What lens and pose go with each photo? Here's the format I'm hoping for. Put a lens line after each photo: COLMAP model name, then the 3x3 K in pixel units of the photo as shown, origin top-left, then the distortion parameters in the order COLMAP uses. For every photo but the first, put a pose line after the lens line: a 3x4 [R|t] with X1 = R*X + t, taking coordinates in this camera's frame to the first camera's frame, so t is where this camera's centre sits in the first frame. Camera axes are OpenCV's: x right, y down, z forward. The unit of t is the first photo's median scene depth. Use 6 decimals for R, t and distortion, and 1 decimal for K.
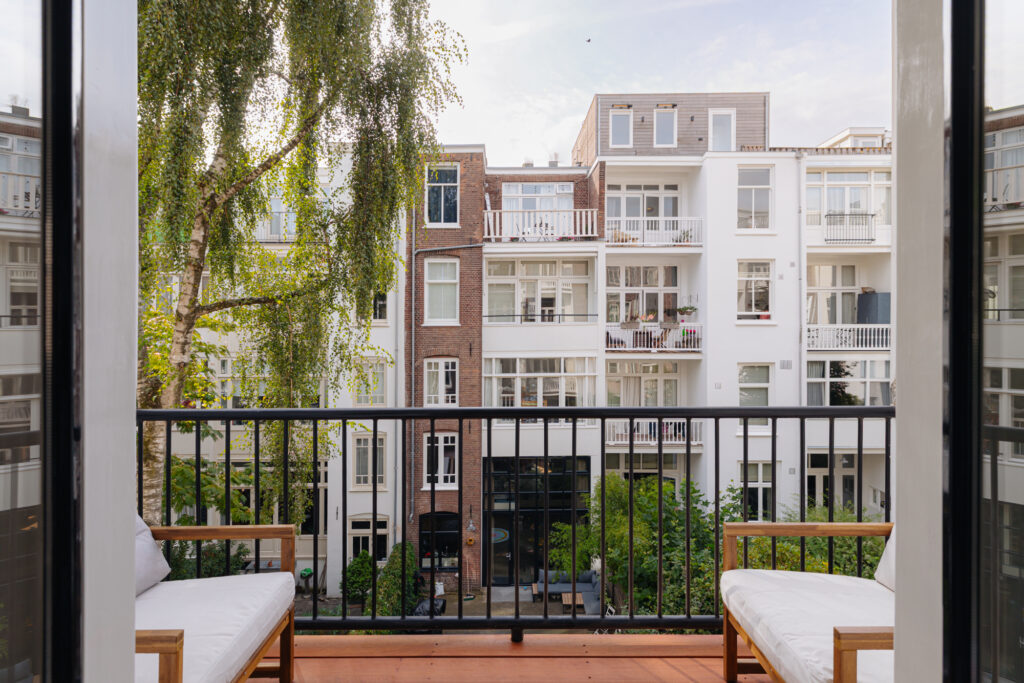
lens RADIAL K [[523.8, 0, 512.5], [0, 523.8, 327.2], [0, 0, 1]] dist [0.001731, -0.000285]
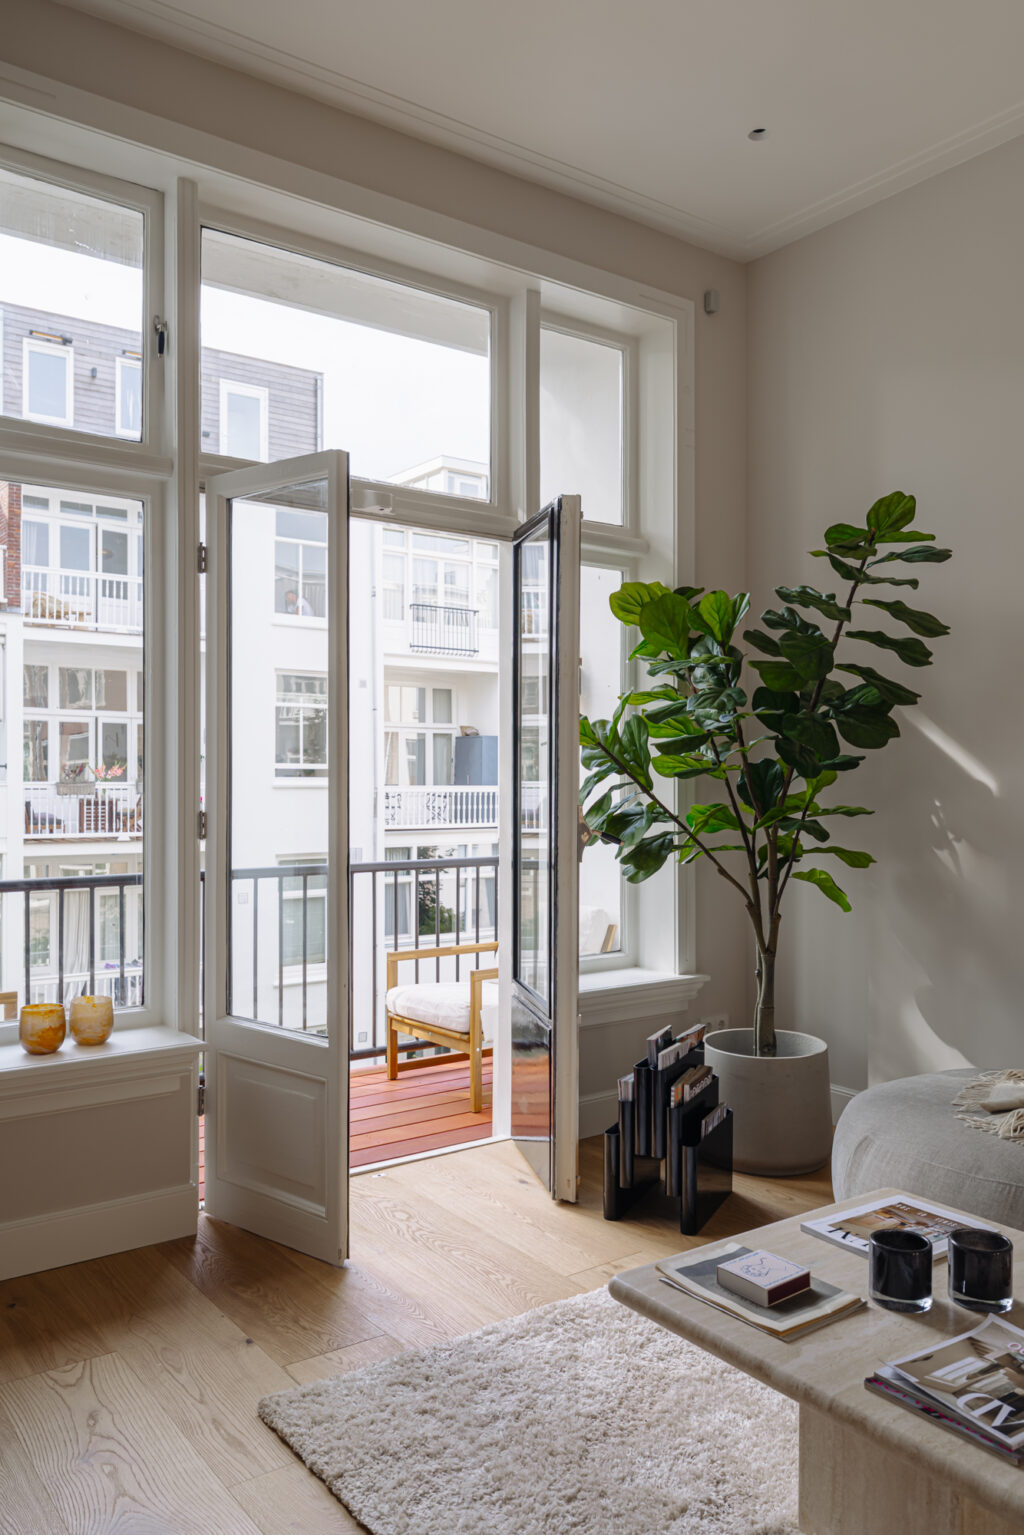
lens RADIAL K [[1147.0, 0, 512.0], [0, 1147.0, 767.5], [0, 0, 1]] dist [0.003254, -0.003845]
pose [[0.804570, 0.010402, 0.593767, -0.086183], [0.001653, 0.999803, -0.019756, -0.000542], [-0.593856, 0.016877, 0.804394, -0.120811]]
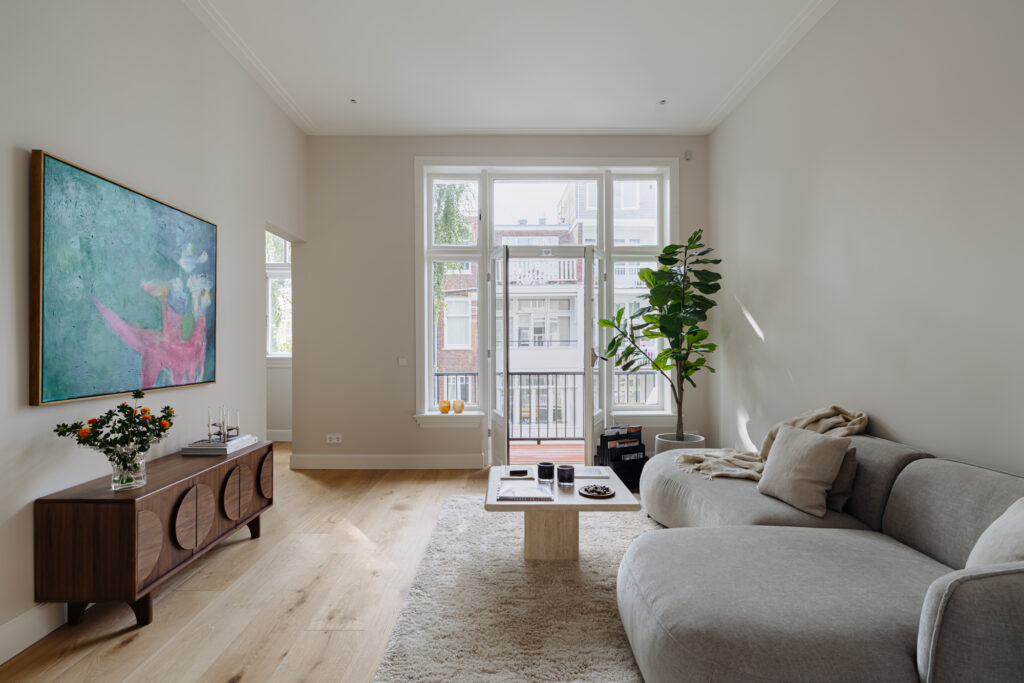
lens RADIAL K [[489.0, 0, 513.2], [0, 489.0, 336.8], [0, 0, 1]] dist [0.001357, 0.000334]
pose [[0.999782, -0.000935, 0.020861, -0.021105], [0.001572, 0.999532, -0.030556, 0.003209], [-0.020822, 0.030582, 0.999315, -0.202173]]
